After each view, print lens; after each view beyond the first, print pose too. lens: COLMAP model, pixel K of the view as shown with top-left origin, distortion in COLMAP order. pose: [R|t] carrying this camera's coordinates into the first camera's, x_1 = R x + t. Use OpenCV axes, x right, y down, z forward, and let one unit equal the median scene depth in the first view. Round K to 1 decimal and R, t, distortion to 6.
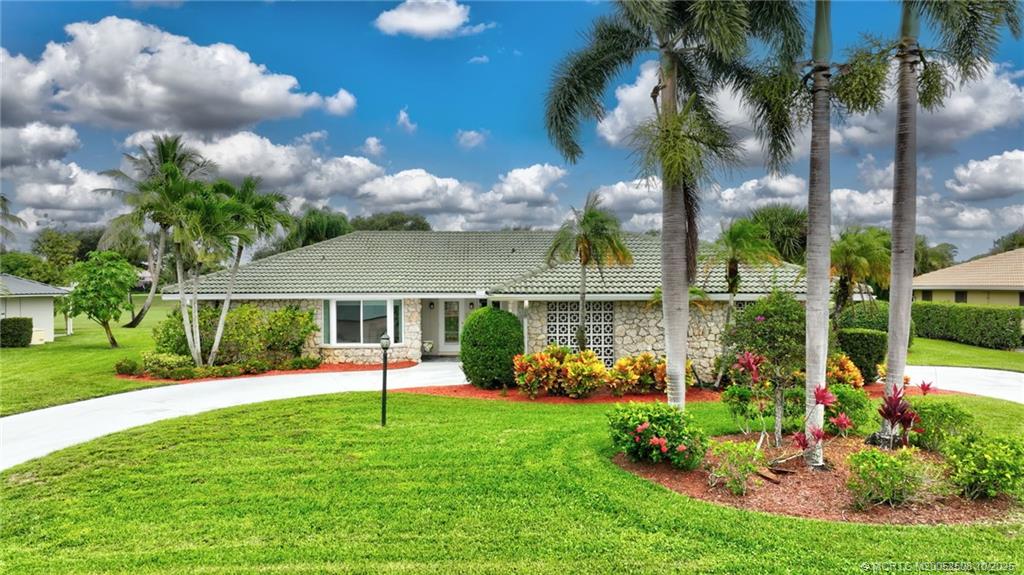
lens RADIAL K [[721.9, 0, 512.0], [0, 721.9, 287.5], [0, 0, 1]] dist [0.005611, 0.005447]
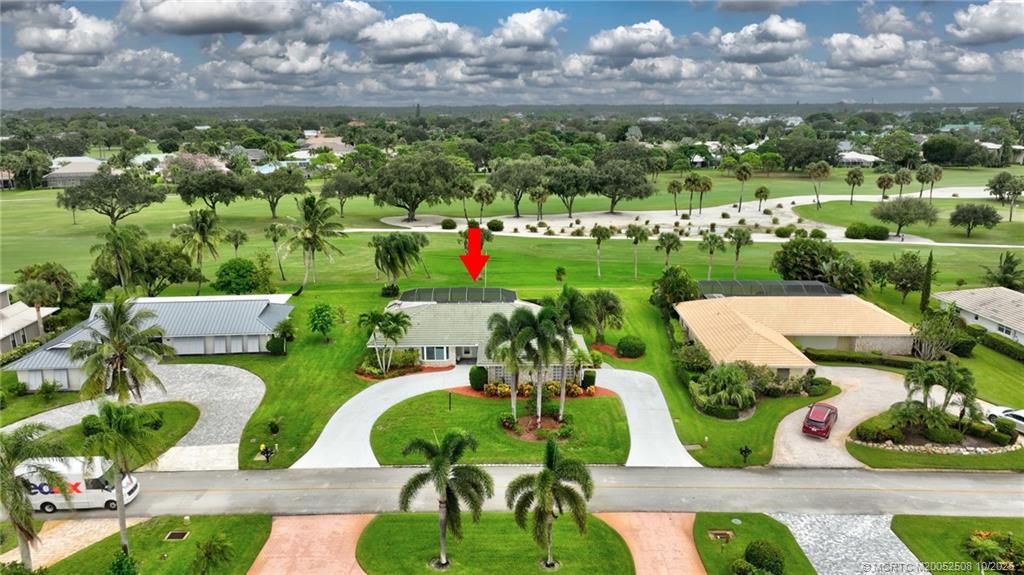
lens RADIAL K [[721.9, 0, 512.0], [0, 721.9, 287.5], [0, 0, 1]] dist [0.005611, 0.005447]
pose [[0.999634, 0.008425, -0.025698, 0.187179], [-0.002037, 0.970990, 0.239113, -0.999939], [0.026968, -0.238973, 0.970652, -1.914575]]
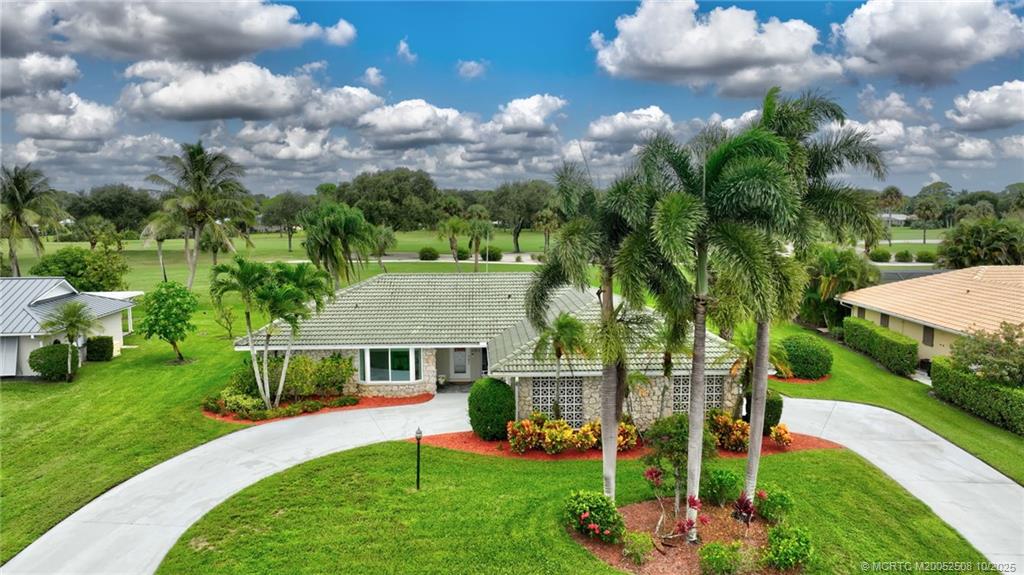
lens RADIAL K [[721.9, 0, 512.0], [0, 721.9, 287.5], [0, 0, 1]] dist [0.005611, 0.005447]
pose [[0.999996, 0.000346, -0.002647, 0.012209], [-0.000058, 0.994130, 0.108189, -0.255362], [0.002669, -0.108188, 0.994127, -0.285561]]
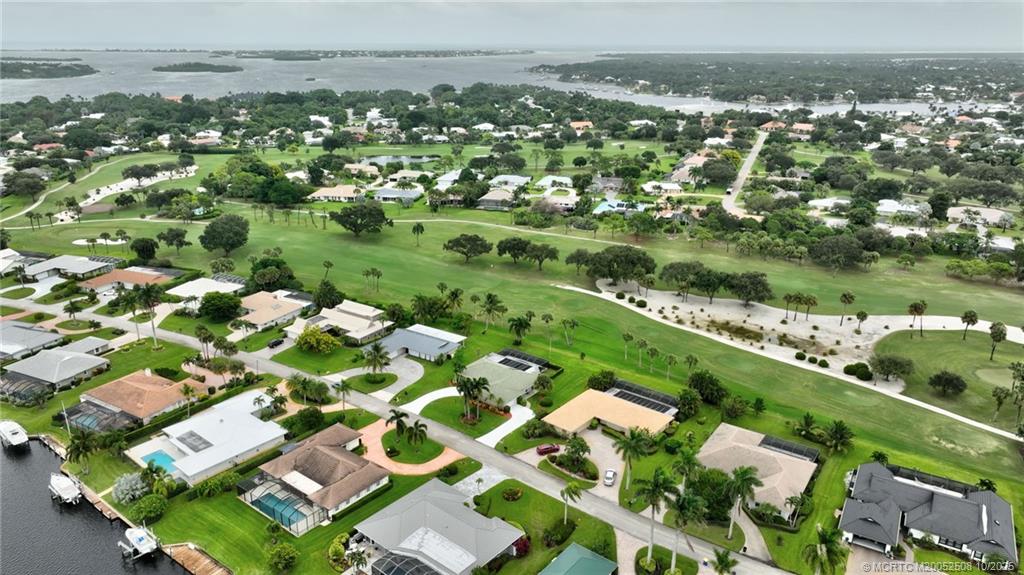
lens RADIAL K [[721.9, 0, 512.0], [0, 721.9, 287.5], [0, 0, 1]] dist [0.005611, 0.005447]
pose [[0.766635, 0.215509, -0.604836, 4.969690], [-0.011596, 0.946484, 0.322543, -3.722616], [0.641978, -0.240259, 0.728107, -4.484636]]
